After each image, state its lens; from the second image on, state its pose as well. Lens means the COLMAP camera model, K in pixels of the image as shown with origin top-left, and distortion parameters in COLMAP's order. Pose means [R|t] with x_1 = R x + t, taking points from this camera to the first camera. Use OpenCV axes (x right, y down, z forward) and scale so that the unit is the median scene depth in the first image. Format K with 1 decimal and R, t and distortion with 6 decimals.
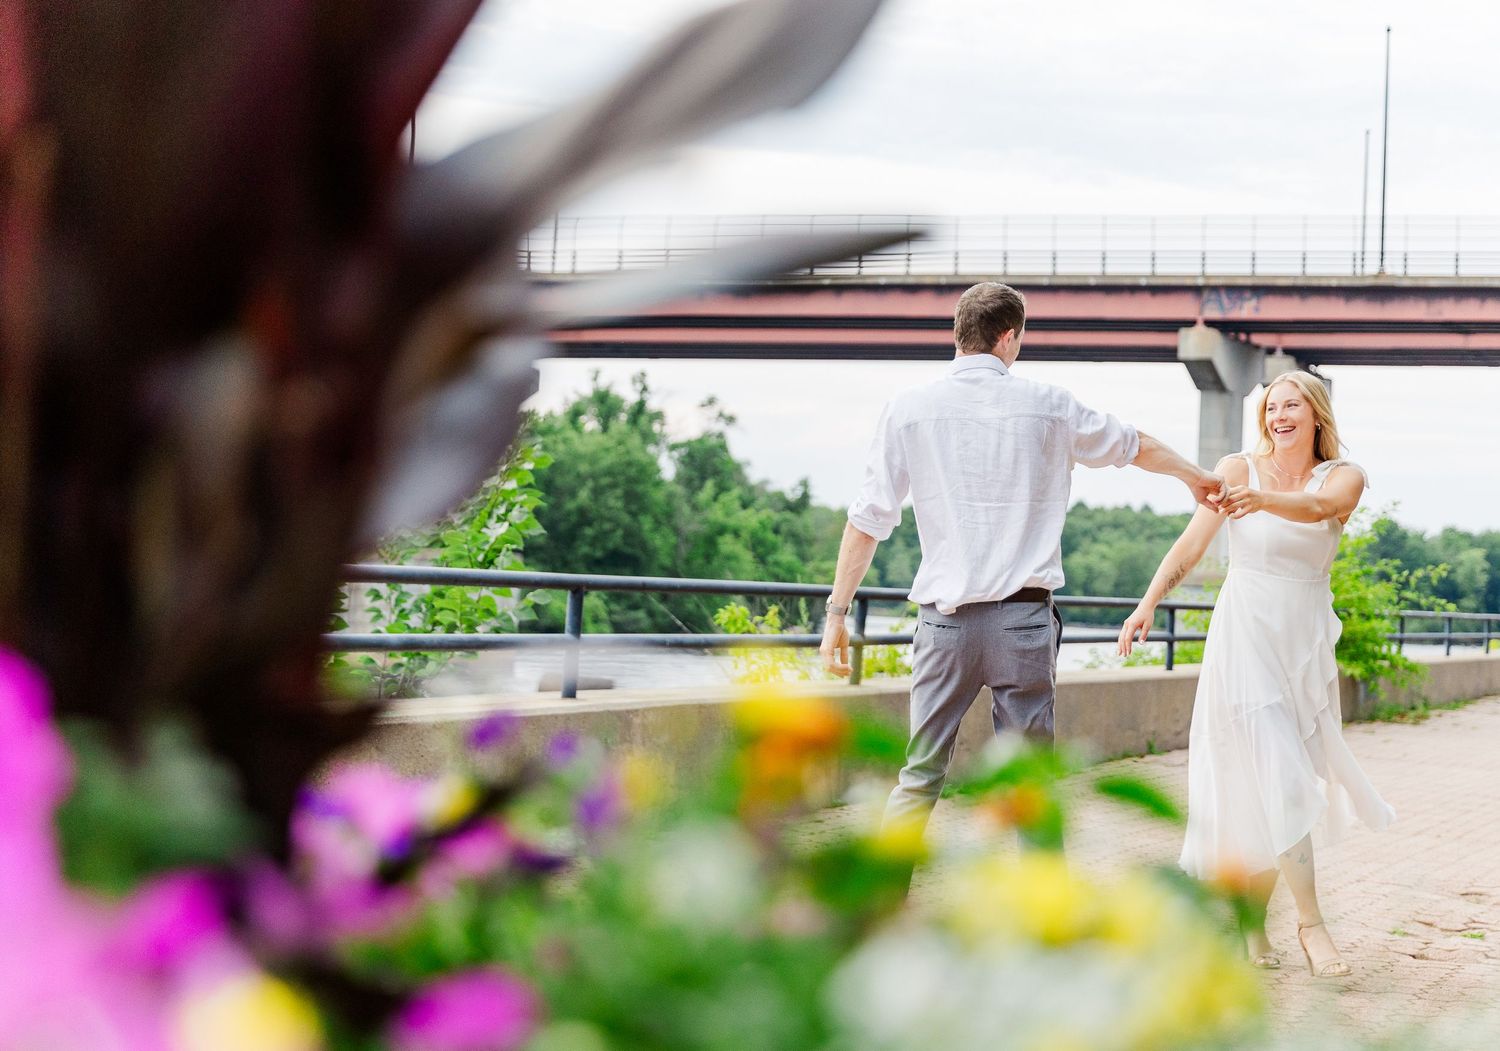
lens RADIAL K [[2930.5, 0, 877.1], [0, 2930.5, 528.3], [0, 0, 1]] dist [0.041263, -0.023650]
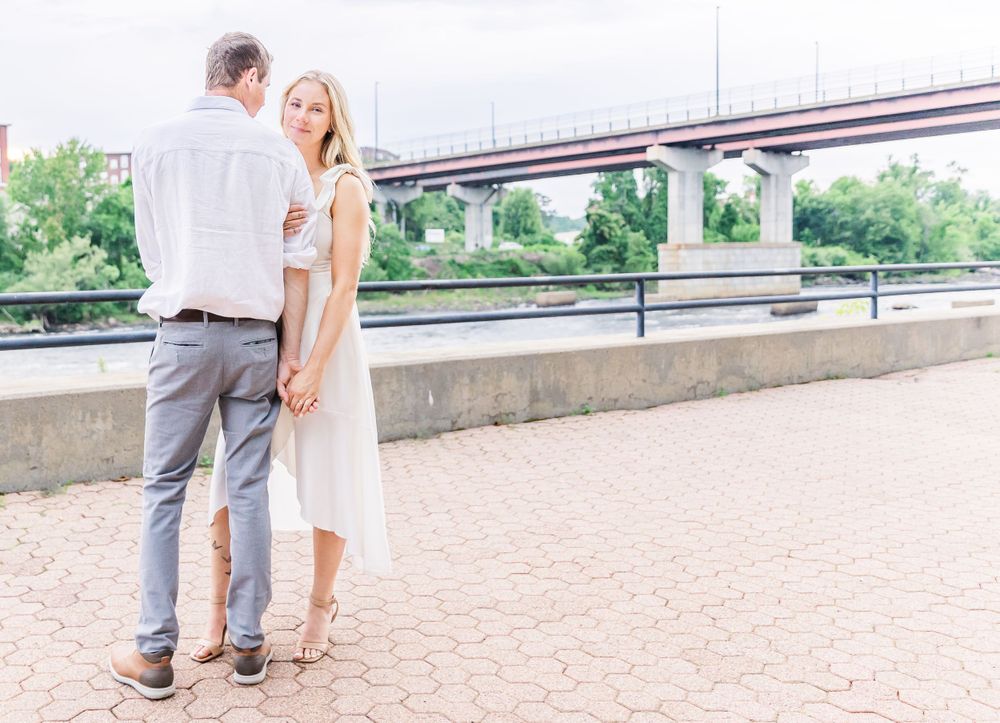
lens RADIAL K [[1004.6, 0, 311.9], [0, 1004.6, 315.0], [0, 0, 1]] dist [-0.003448, 0.006327]
pose [[0.770400, -0.019930, -0.637249, 0.055005], [0.063680, 0.996919, 0.045806, 0.004223], [0.634373, -0.075869, 0.769295, 0.156010]]
